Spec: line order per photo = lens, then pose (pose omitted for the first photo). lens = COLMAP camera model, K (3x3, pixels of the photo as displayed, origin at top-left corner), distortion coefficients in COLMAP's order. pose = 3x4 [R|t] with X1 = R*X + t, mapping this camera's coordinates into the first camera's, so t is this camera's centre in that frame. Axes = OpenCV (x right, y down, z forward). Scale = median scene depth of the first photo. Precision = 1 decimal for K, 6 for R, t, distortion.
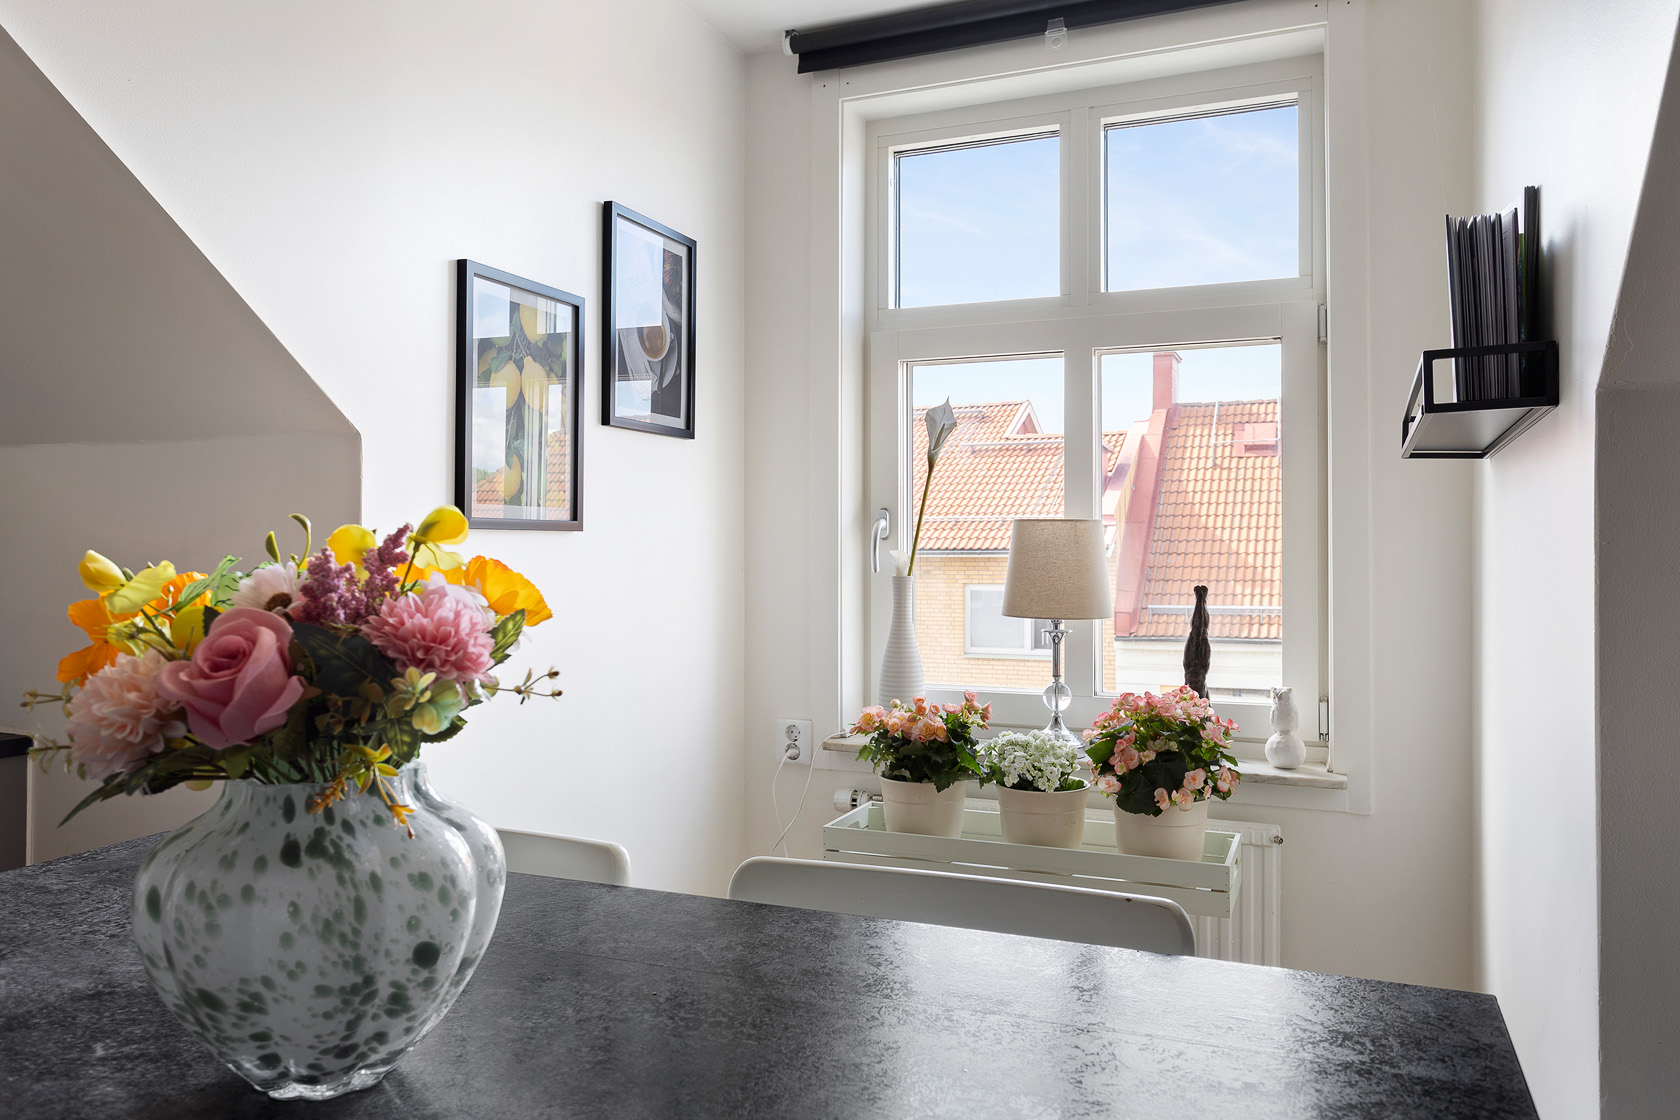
lens RADIAL K [[1244.9, 0, 847.3], [0, 1244.9, 533.6], [0, 0, 1]] dist [-0.001770, 0.001438]
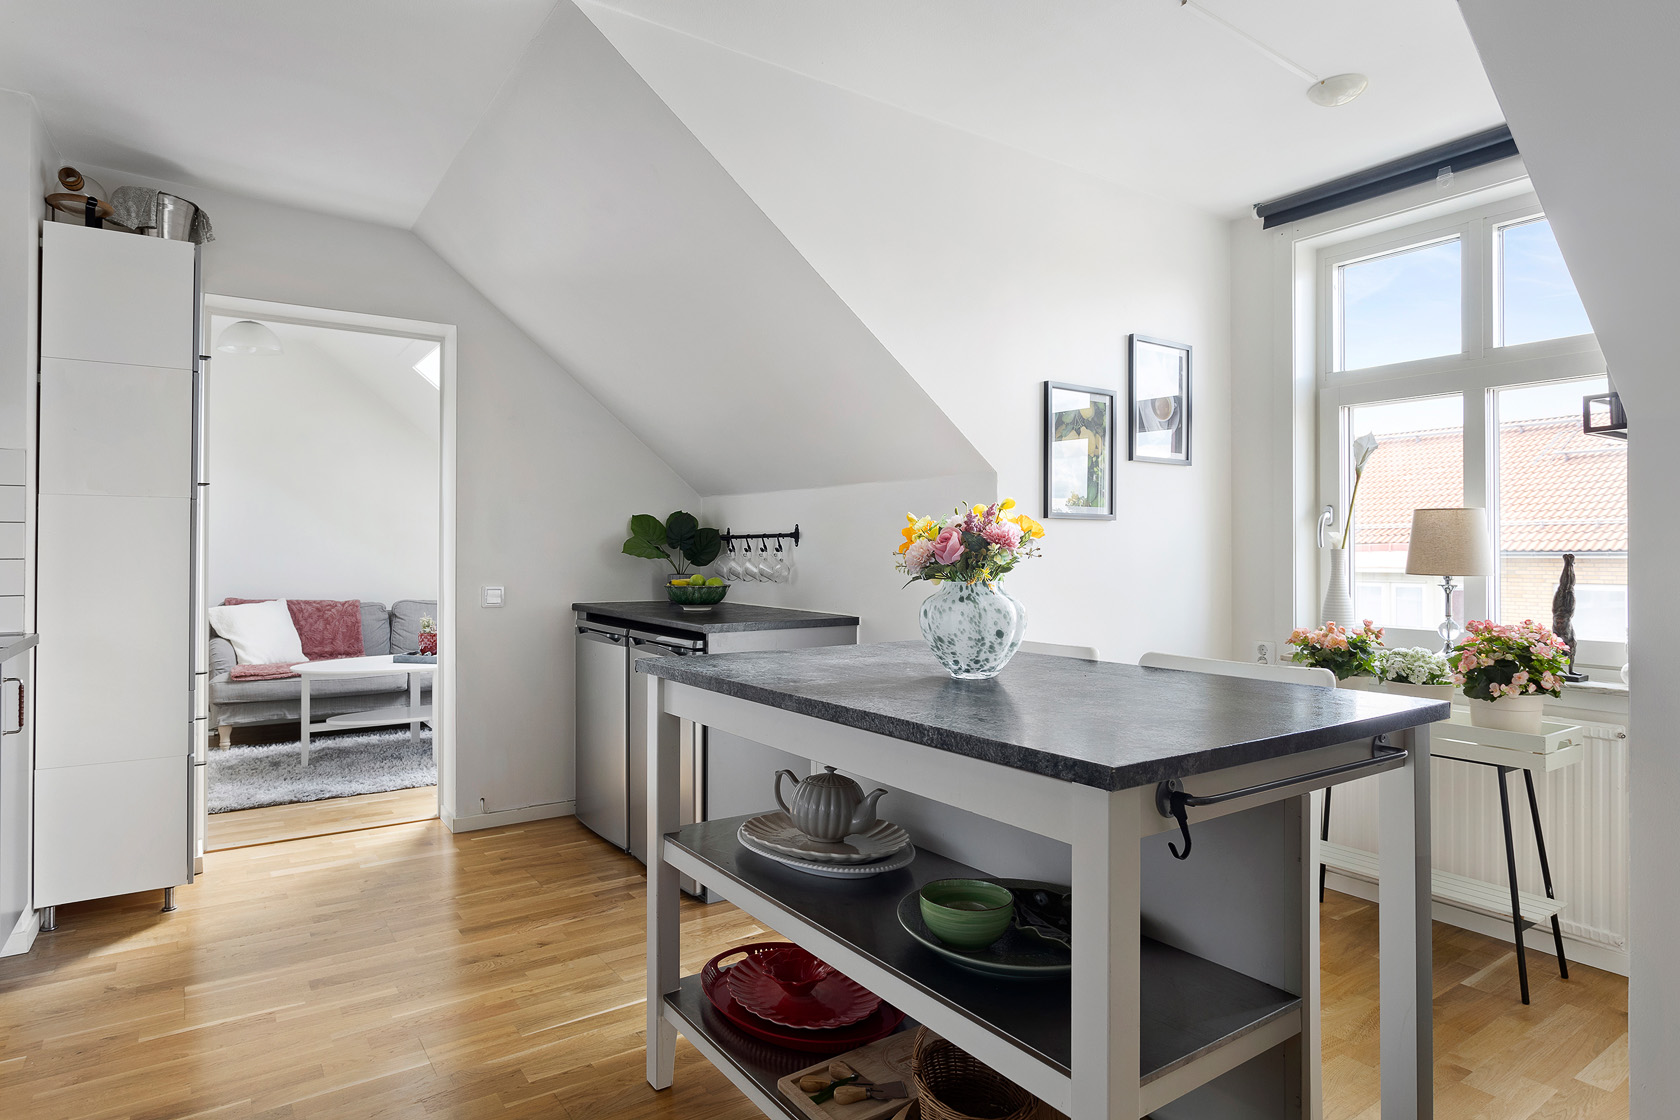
lens RADIAL K [[941.0, 0, 841.5], [0, 941.0, 554.7], [0, 0, 1]] dist [-0.005198, -0.002392]
pose [[0.848055, 0.002805, -0.529902, 0.167838], [0.005904, 0.999874, 0.014742, 0.024772], [0.529876, -0.015631, 0.847931, -0.356587]]
